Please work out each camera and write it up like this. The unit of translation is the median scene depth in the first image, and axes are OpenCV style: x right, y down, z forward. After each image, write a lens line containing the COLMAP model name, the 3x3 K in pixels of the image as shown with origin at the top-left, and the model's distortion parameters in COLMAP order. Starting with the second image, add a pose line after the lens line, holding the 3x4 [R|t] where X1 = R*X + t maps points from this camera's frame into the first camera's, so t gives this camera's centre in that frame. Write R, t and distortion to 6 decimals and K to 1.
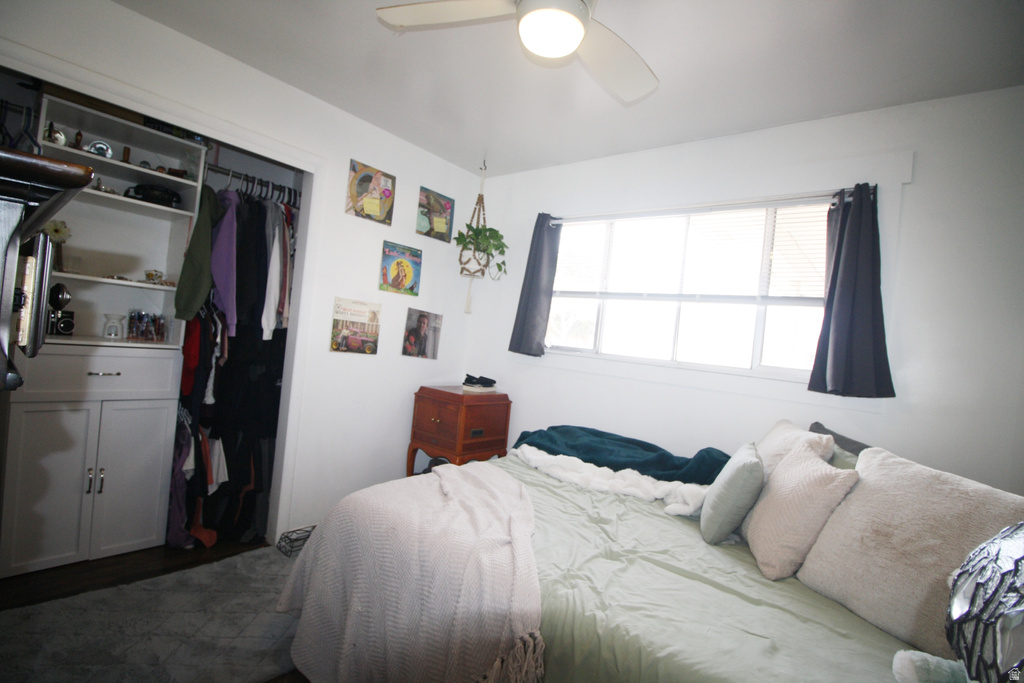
lens RADIAL K [[476.2, 0, 514.4], [0, 476.2, 337.8], [0, 0, 1]] dist [-0.000595, -0.012511]
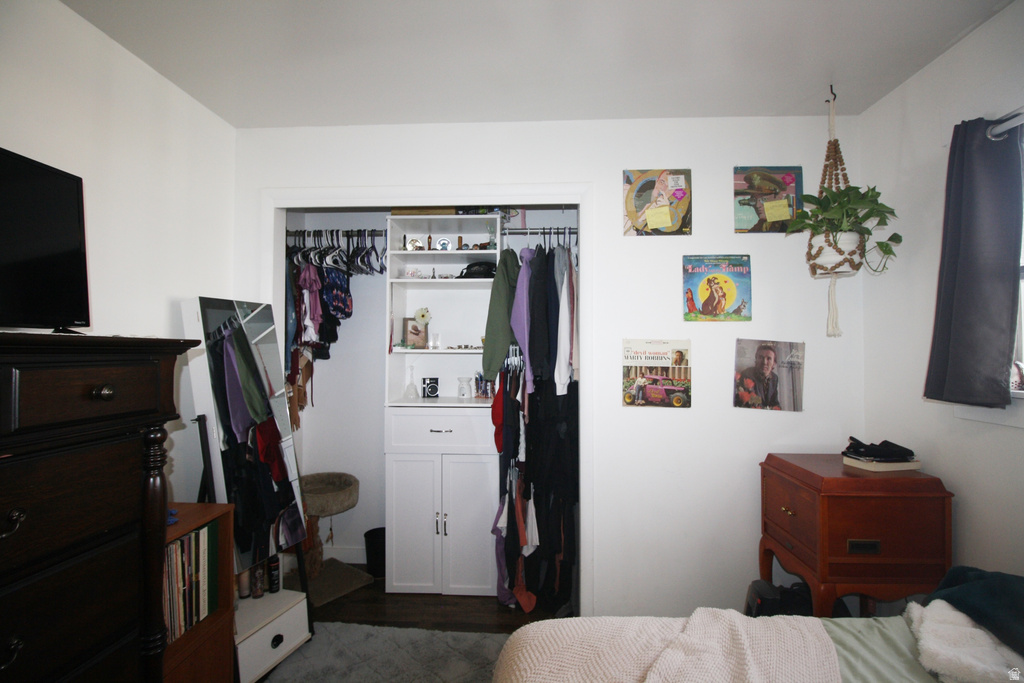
lens RADIAL K [[476.2, 0, 514.4], [0, 476.2, 337.8], [0, 0, 1]] dist [-0.000595, -0.012511]
pose [[0.585967, -0.123182, -0.800917, 0.157412], [0.063114, 0.992314, -0.106443, -0.011337], [0.807873, 0.011823, 0.589238, 0.336770]]
